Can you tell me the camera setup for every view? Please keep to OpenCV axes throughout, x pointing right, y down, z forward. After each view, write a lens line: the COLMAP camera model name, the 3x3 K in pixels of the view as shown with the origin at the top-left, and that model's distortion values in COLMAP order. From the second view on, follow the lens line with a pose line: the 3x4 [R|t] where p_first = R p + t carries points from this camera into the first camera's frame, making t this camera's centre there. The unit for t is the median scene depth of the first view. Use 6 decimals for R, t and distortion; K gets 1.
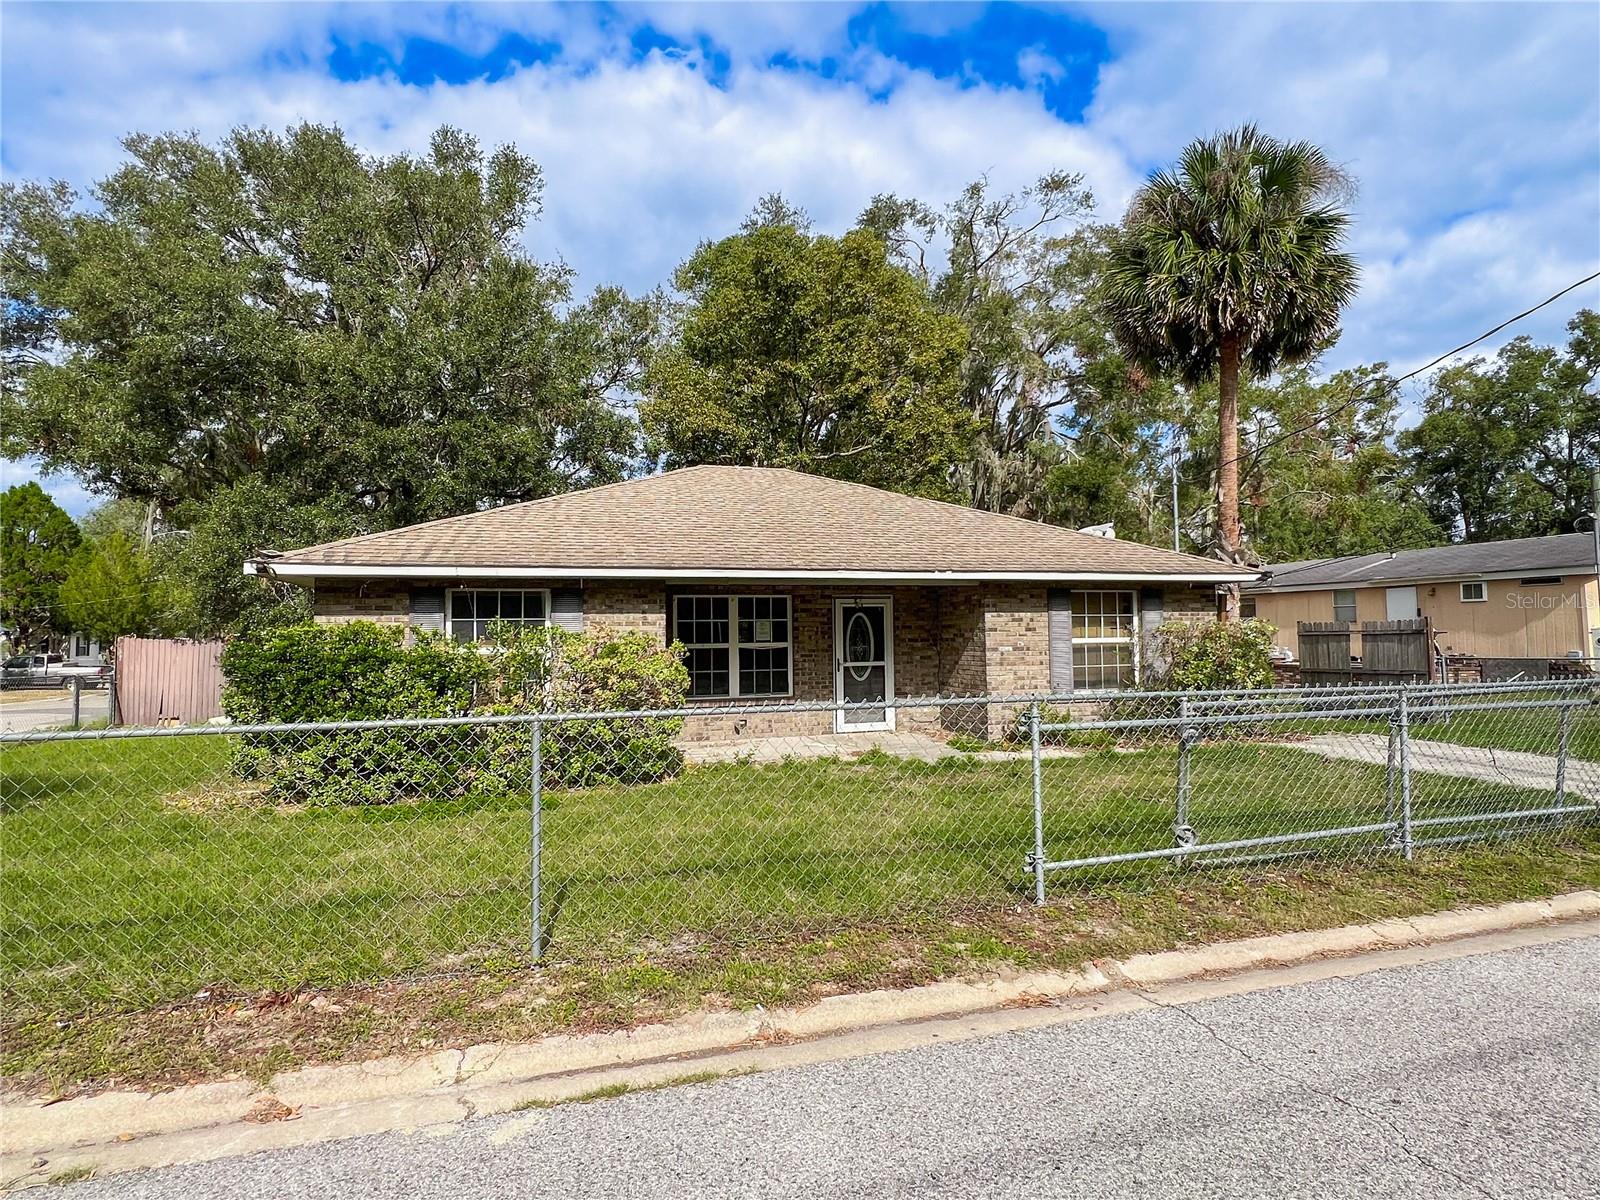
lens RADIAL K [[850.7, 0, 807.3], [0, 850.7, 590.7], [0, 0, 1]] dist [-0.001380, 0.000742]
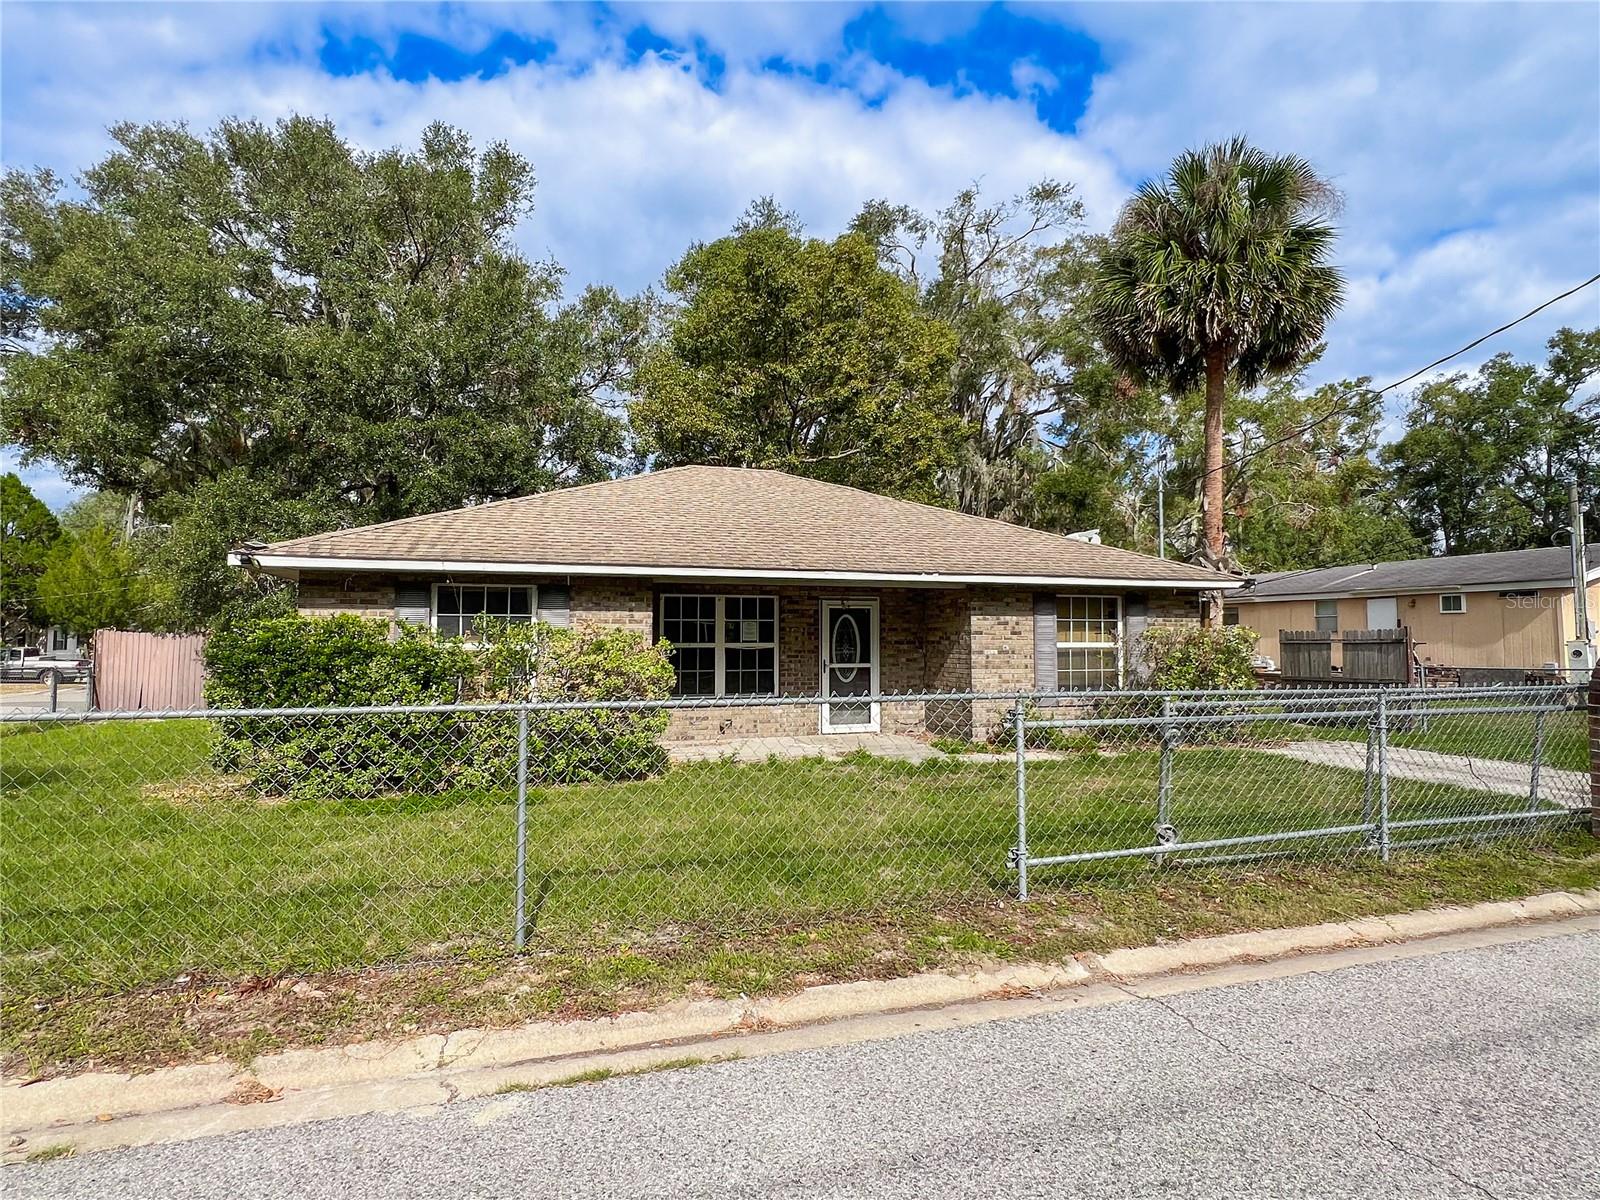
lens RADIAL K [[850.7, 0, 805.1], [0, 850.7, 593.7], [0, 0, 1]] dist [-0.001744, 0.000967]
pose [[0.999808, 0.014104, 0.013611, -0.000905], [-0.014077, 0.999899, -0.002062, 0.004376], [-0.013639, 0.001870, 0.999905, -0.001621]]
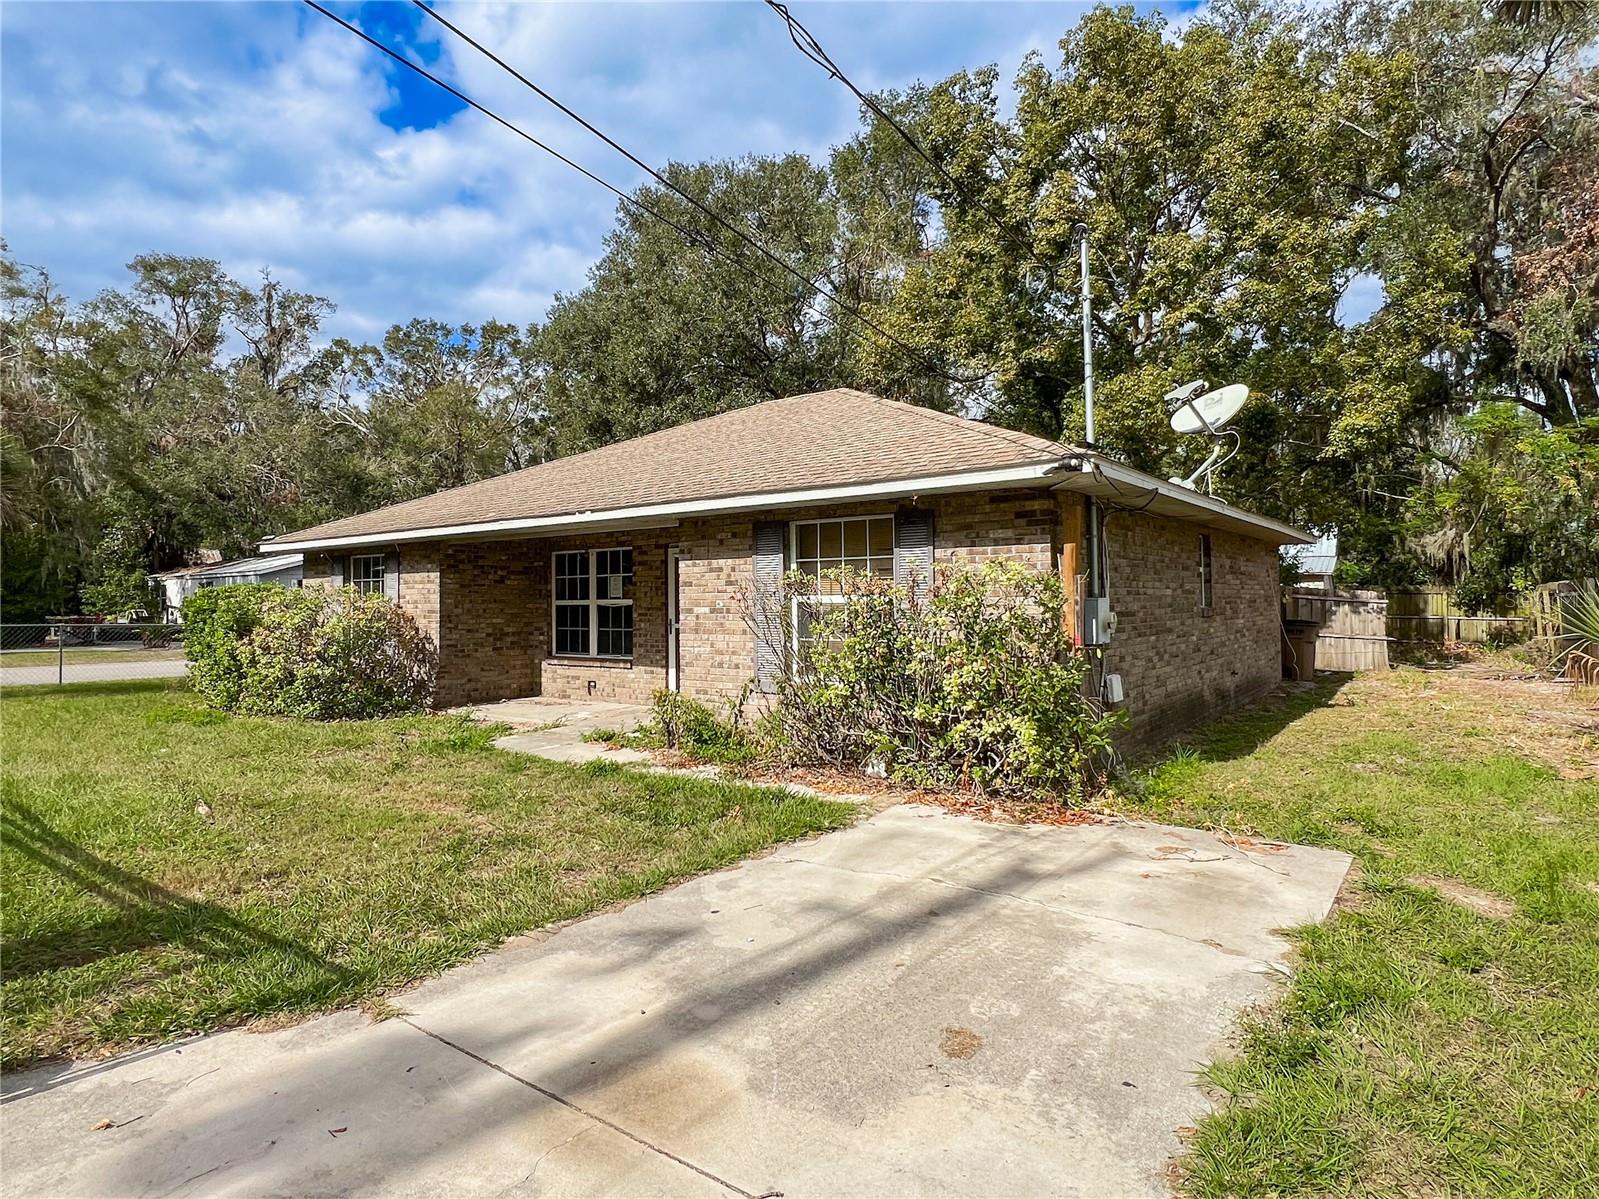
lens RADIAL K [[914.0, 0, 787.6], [0, 914.0, 572.2], [0, 0, 1]] dist [-0.001895, -0.001107]
pose [[0.584996, -0.018187, -0.810832, 0.842964], [0.047682, 0.998791, 0.011998, 0.028159], [0.809633, -0.045681, 0.585156, 0.565314]]
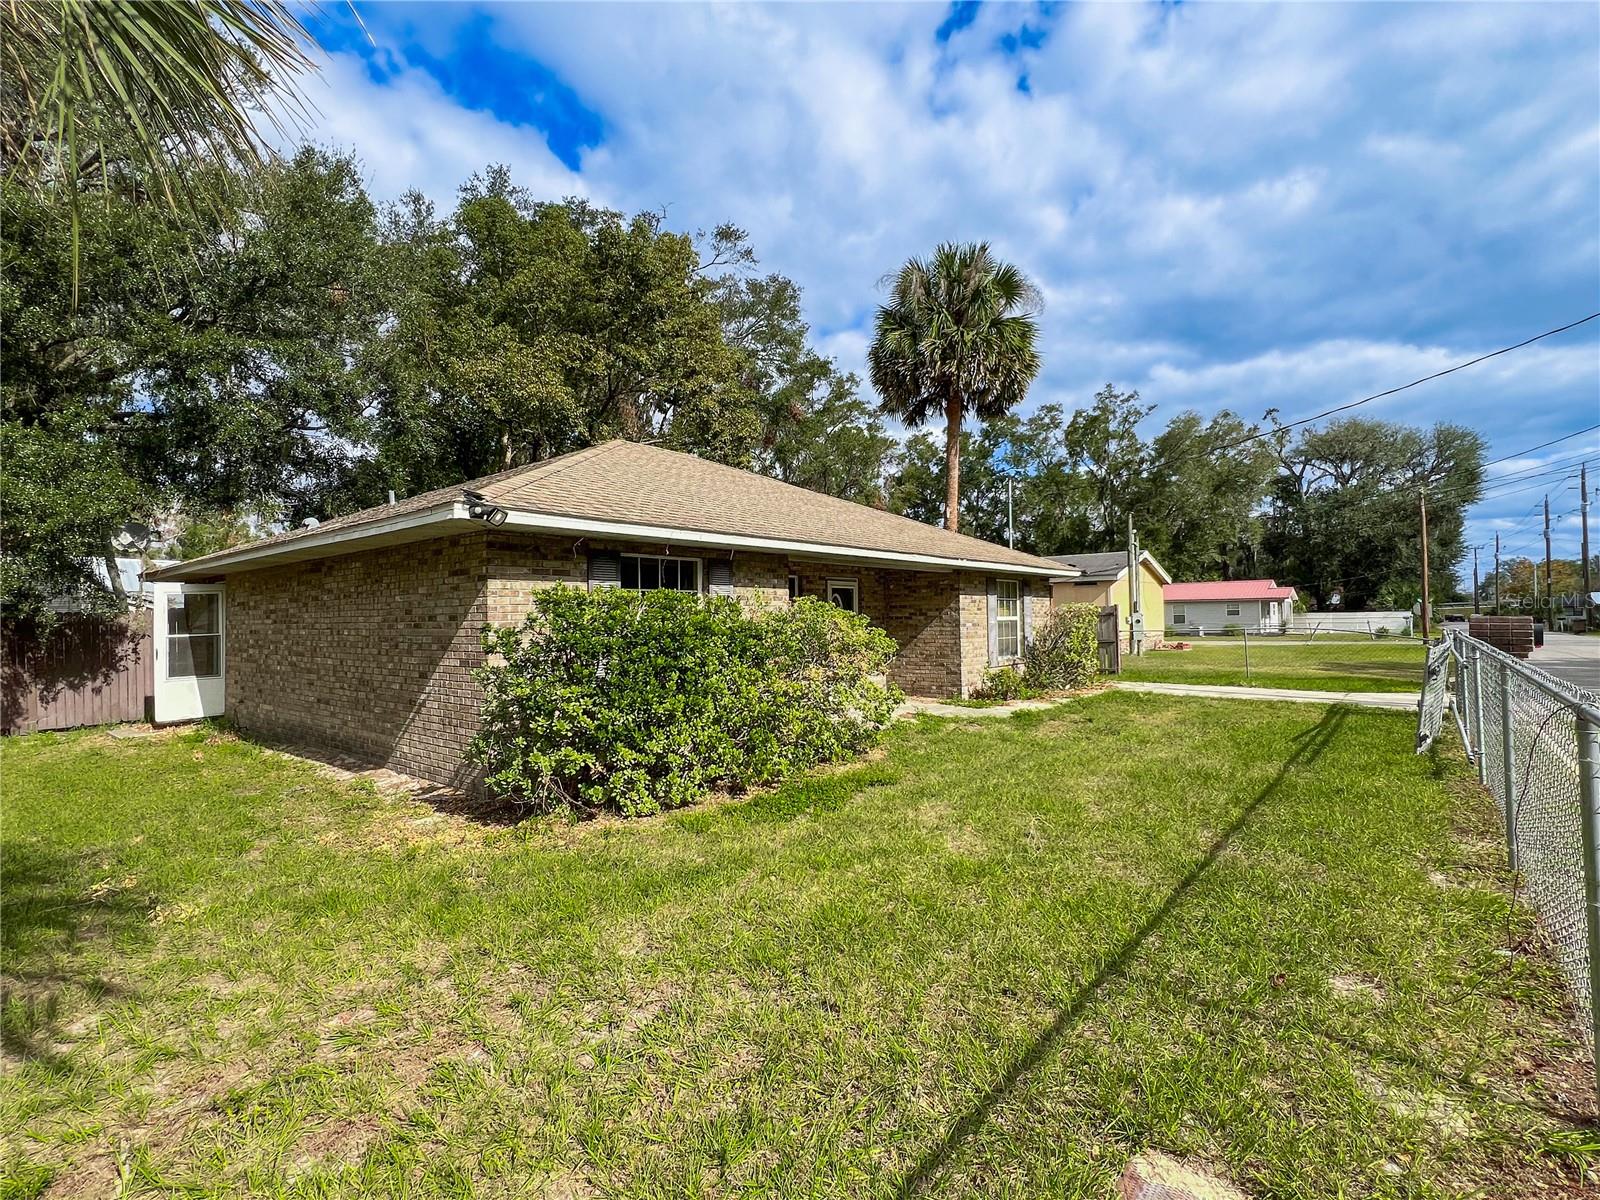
lens RADIAL K [[753.5, 0, 803.5], [0, 753.5, 594.3], [0, 0, 1]] dist [-0.002739, 0.001312]
pose [[0.832691, 0.019507, 0.553395, -0.532296], [-0.026690, 0.999632, 0.004923, 0.023539], [-0.553095, -0.018869, 0.832904, 0.208609]]
